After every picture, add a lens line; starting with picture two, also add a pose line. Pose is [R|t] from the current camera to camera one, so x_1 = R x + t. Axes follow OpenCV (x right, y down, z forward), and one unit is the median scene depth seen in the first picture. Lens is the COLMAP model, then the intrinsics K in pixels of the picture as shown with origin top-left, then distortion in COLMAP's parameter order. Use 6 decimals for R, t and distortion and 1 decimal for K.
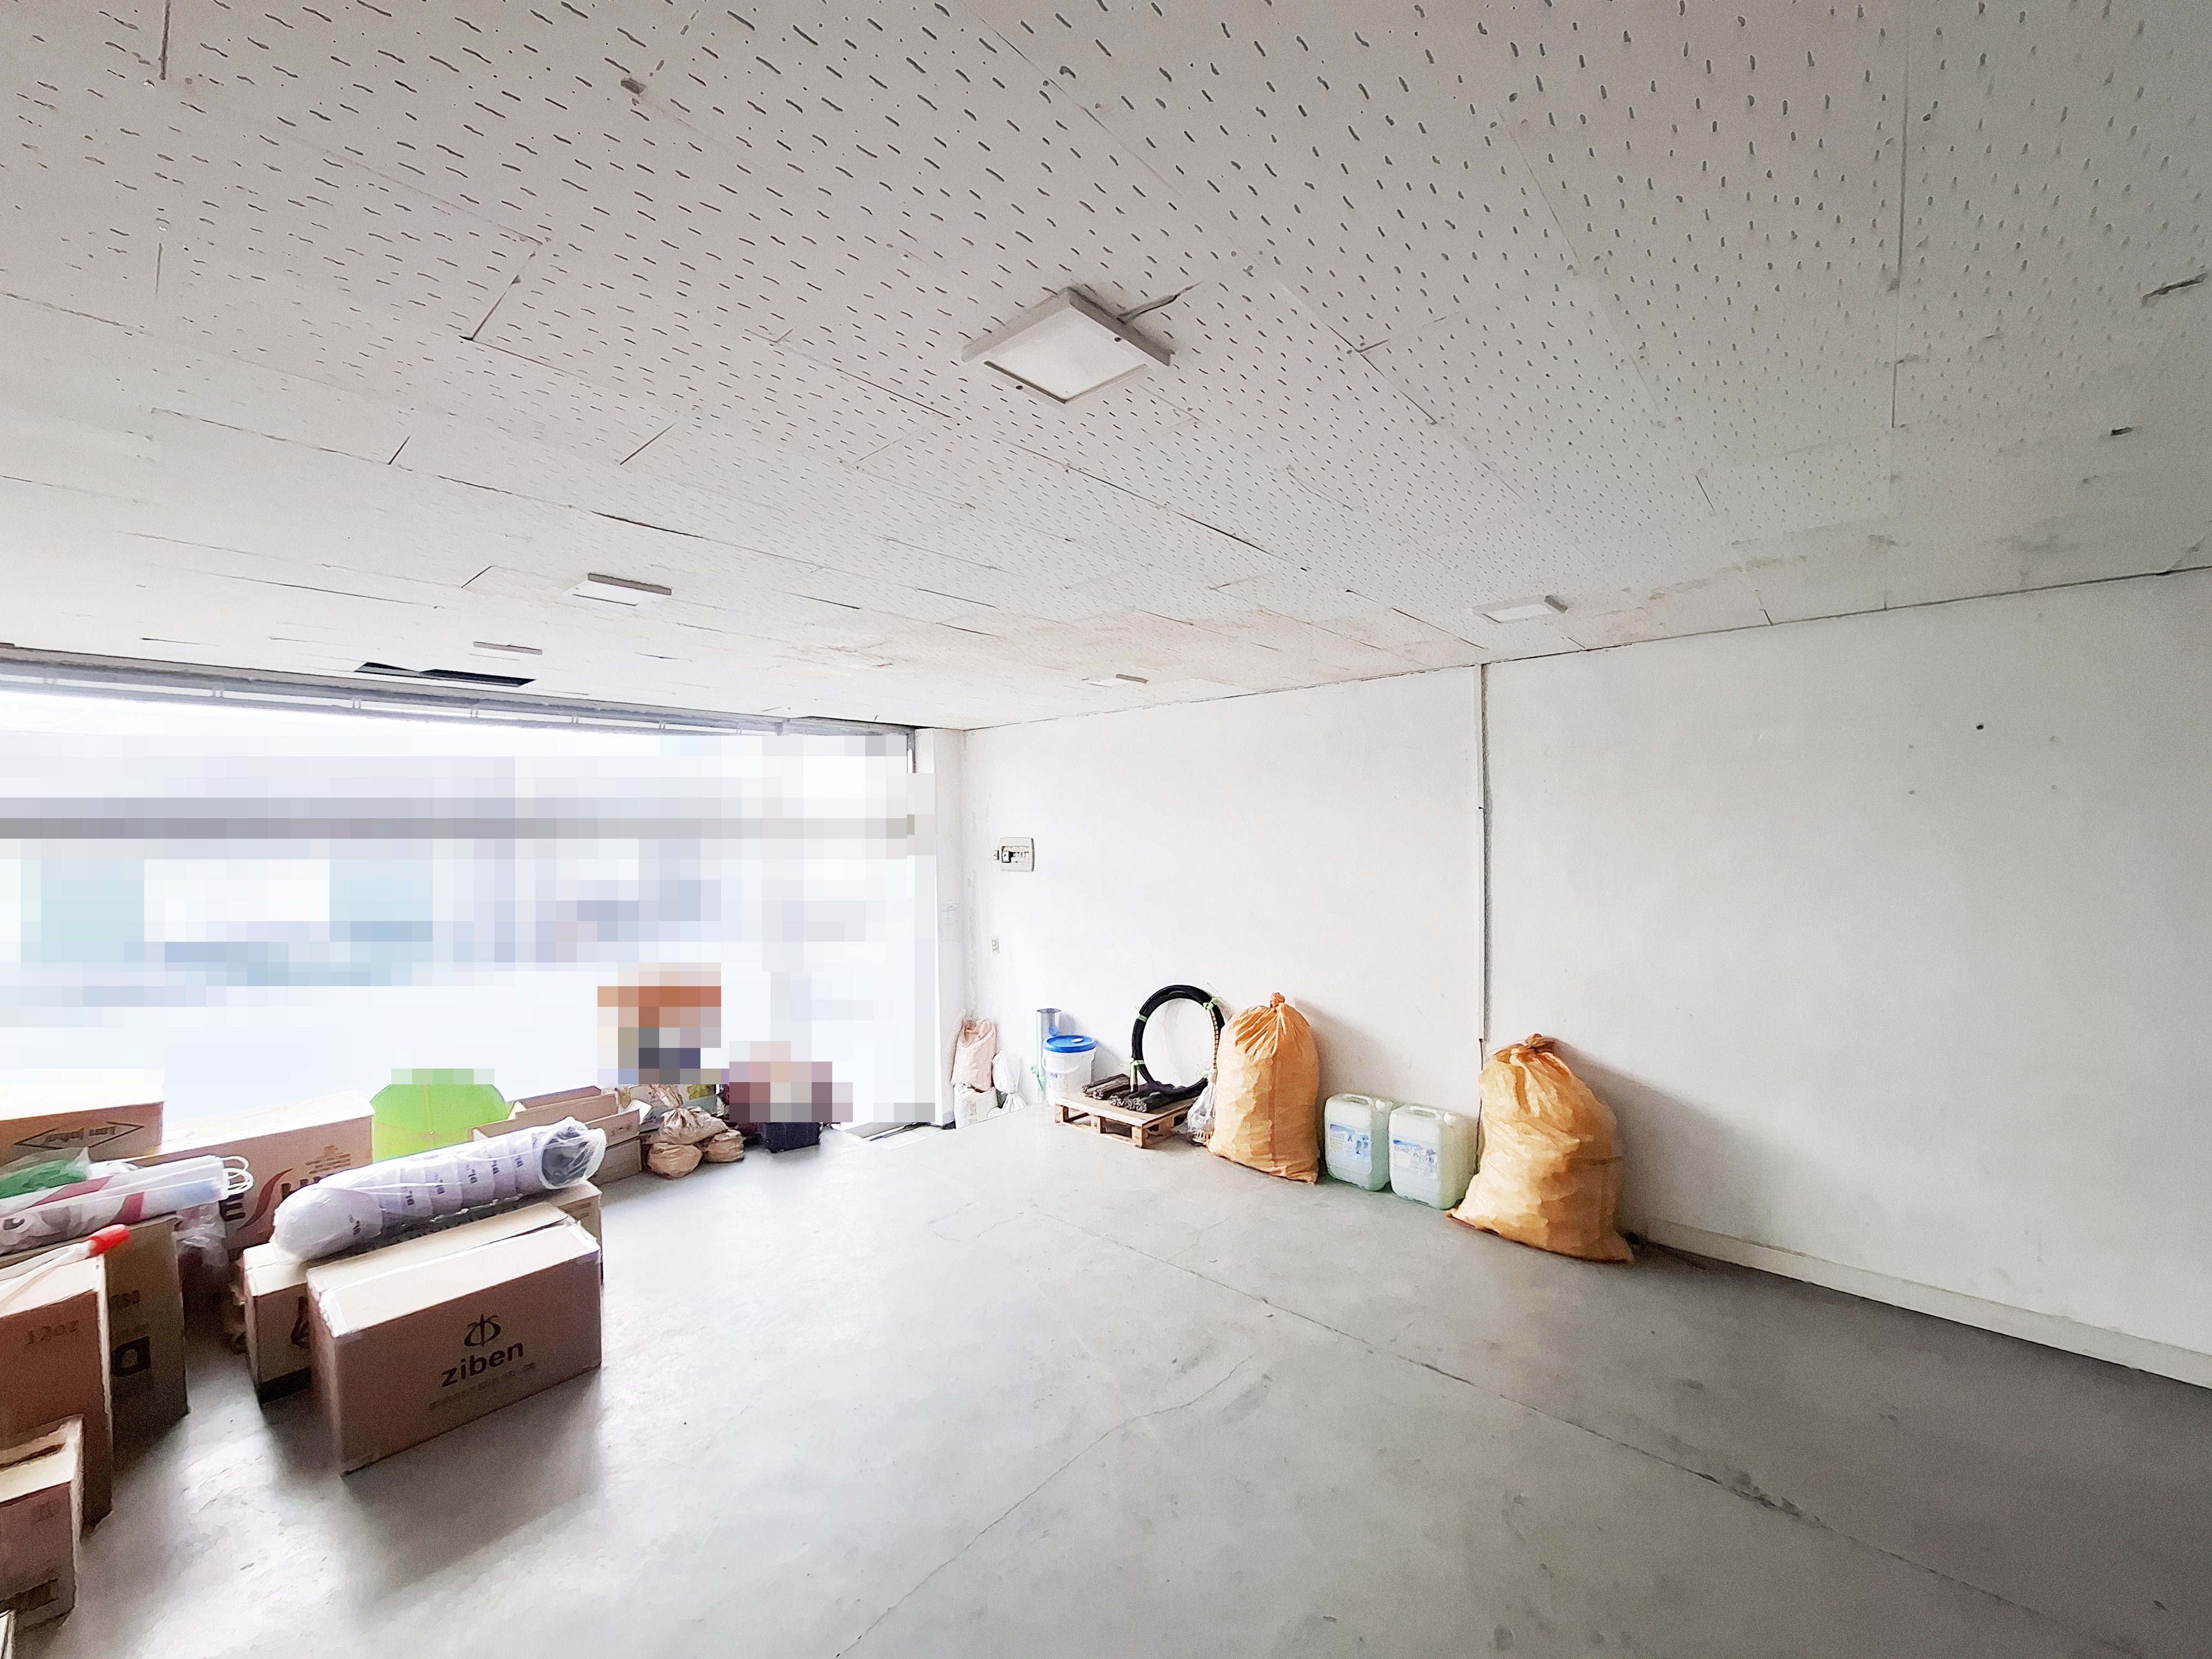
lens RADIAL K [[885.3, 0, 1098.8], [0, 885.3, 851.2], [0, 0, 1]] dist [0.000507, 0.000191]
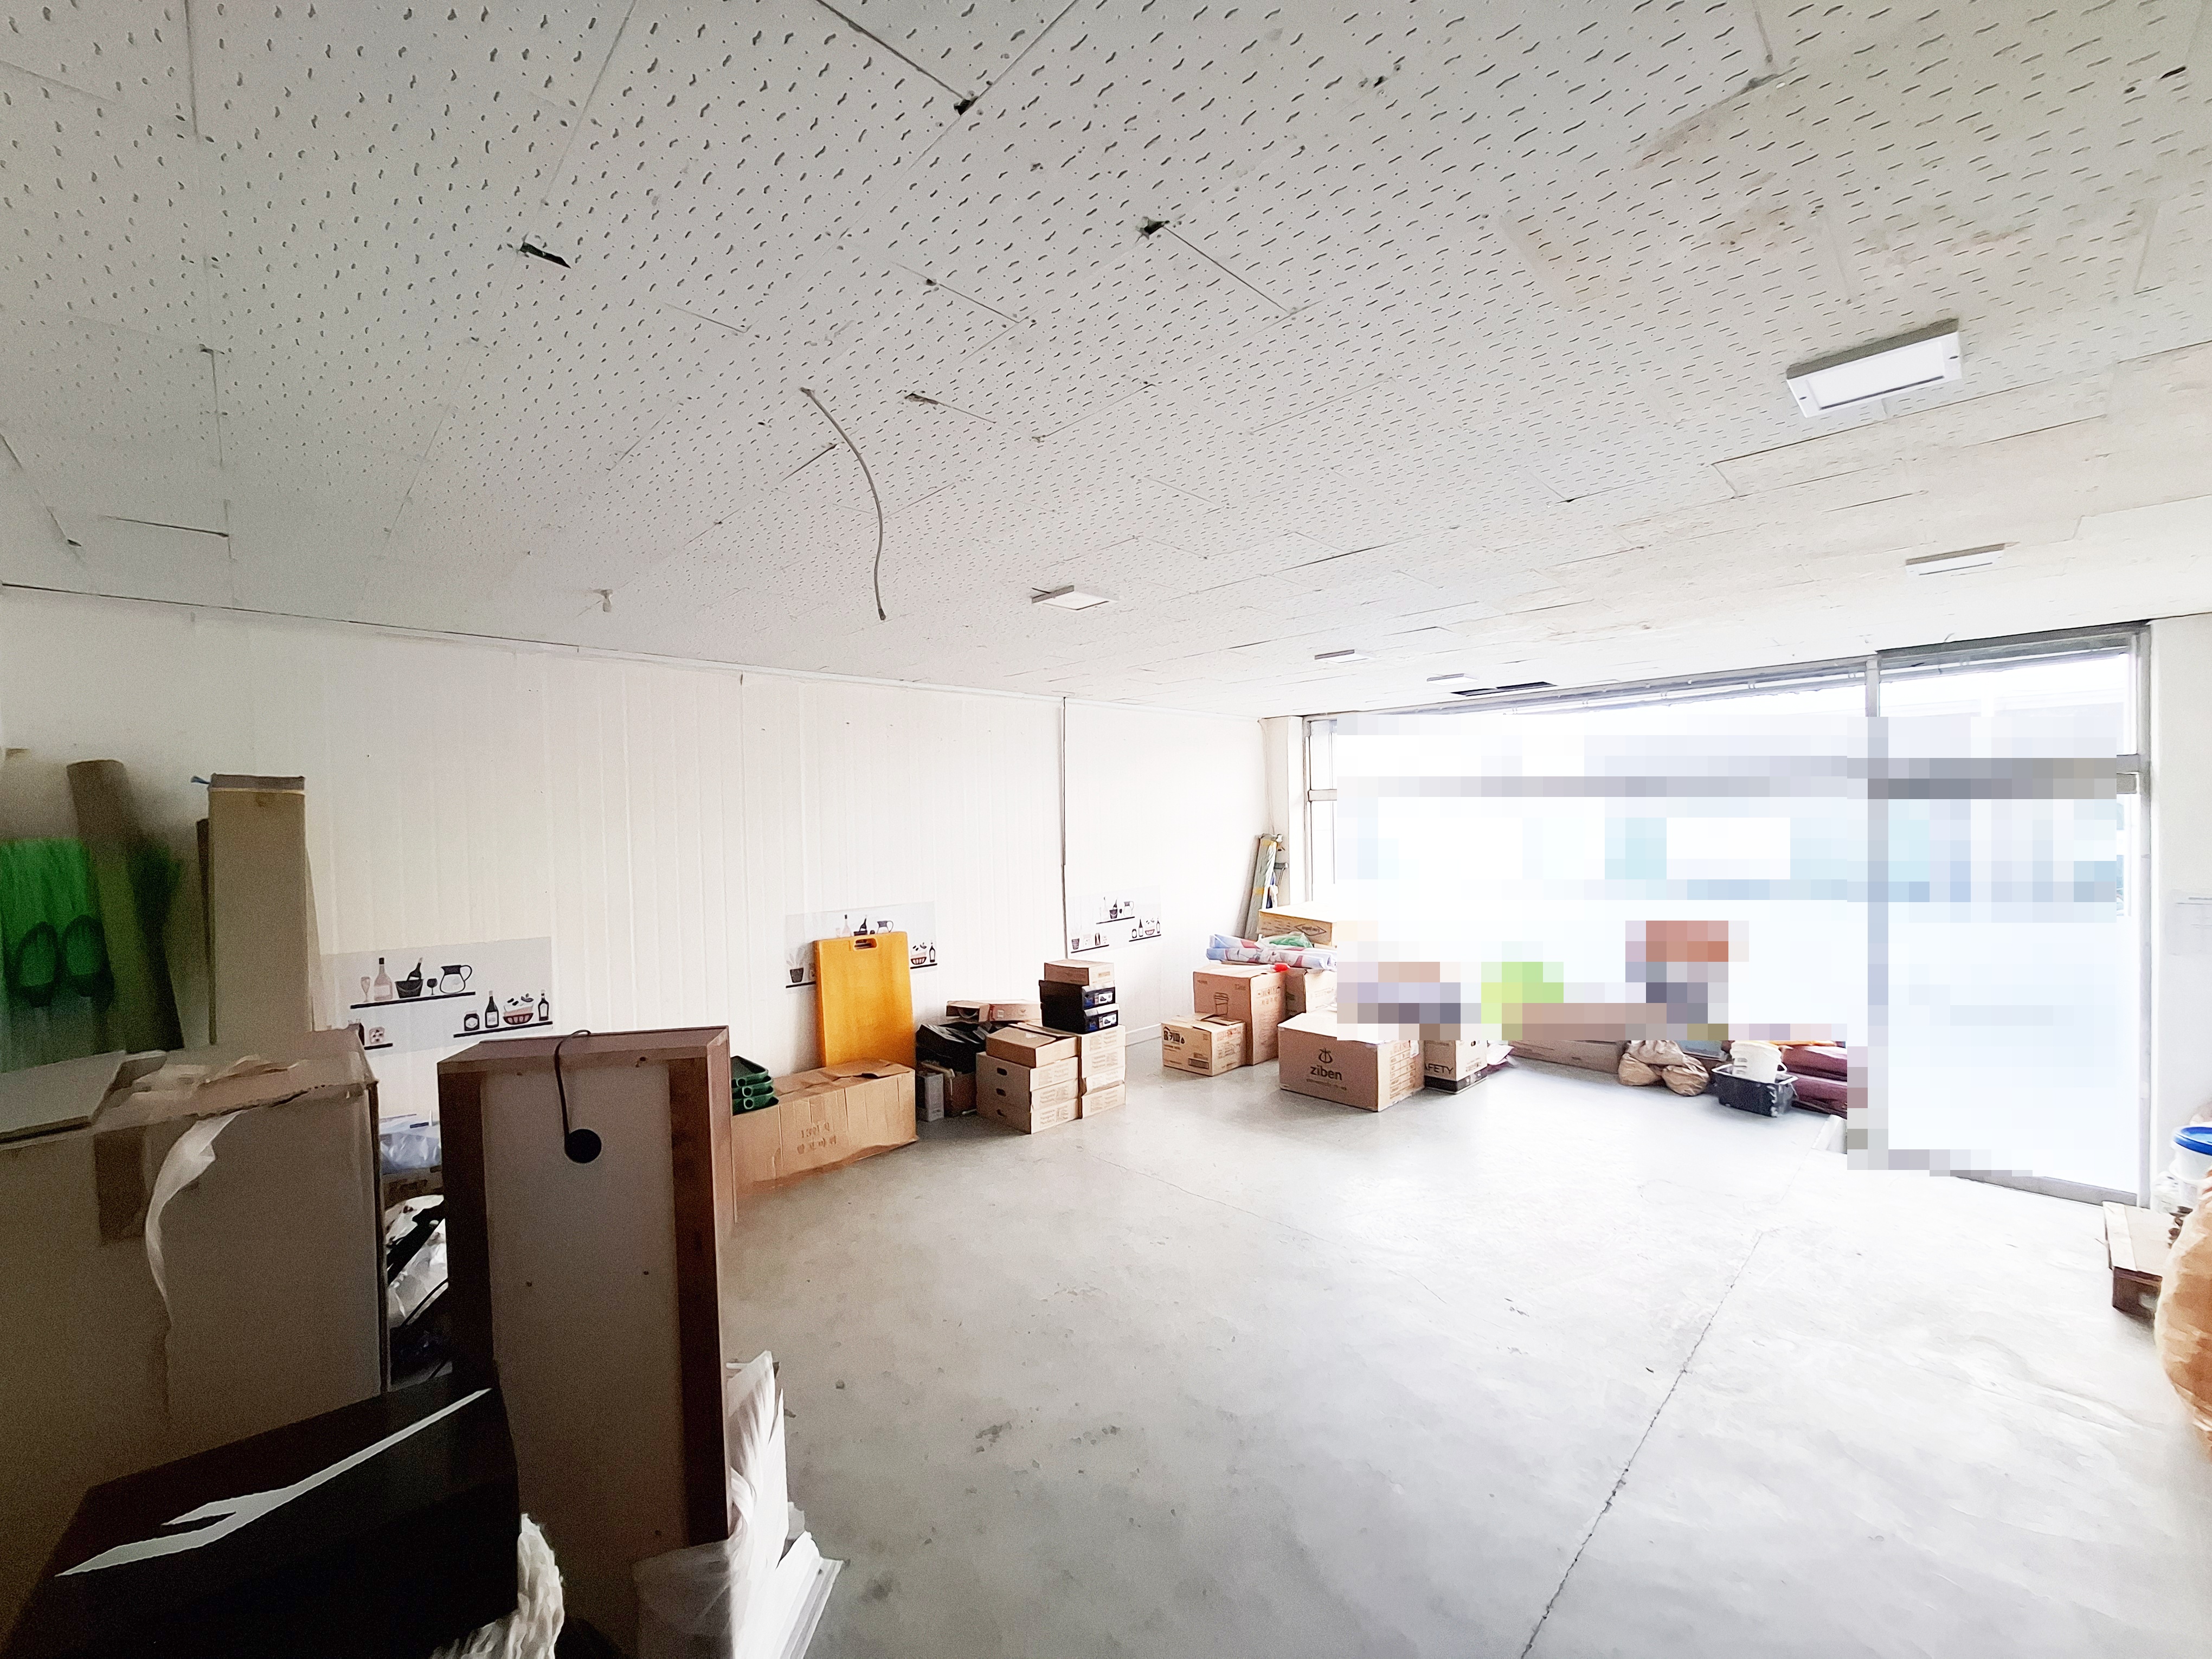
lens RADIAL K [[885.3, 0, 1107.0], [0, 885.3, 826.1], [0, 0, 1]] dist [0.000507, 0.000191]
pose [[-0.057874, 0.017842, -0.998164, 0.731239], [-0.008398, 0.999796, 0.018358, 0.010935], [0.998289, 0.009445, -0.057712, 0.381587]]
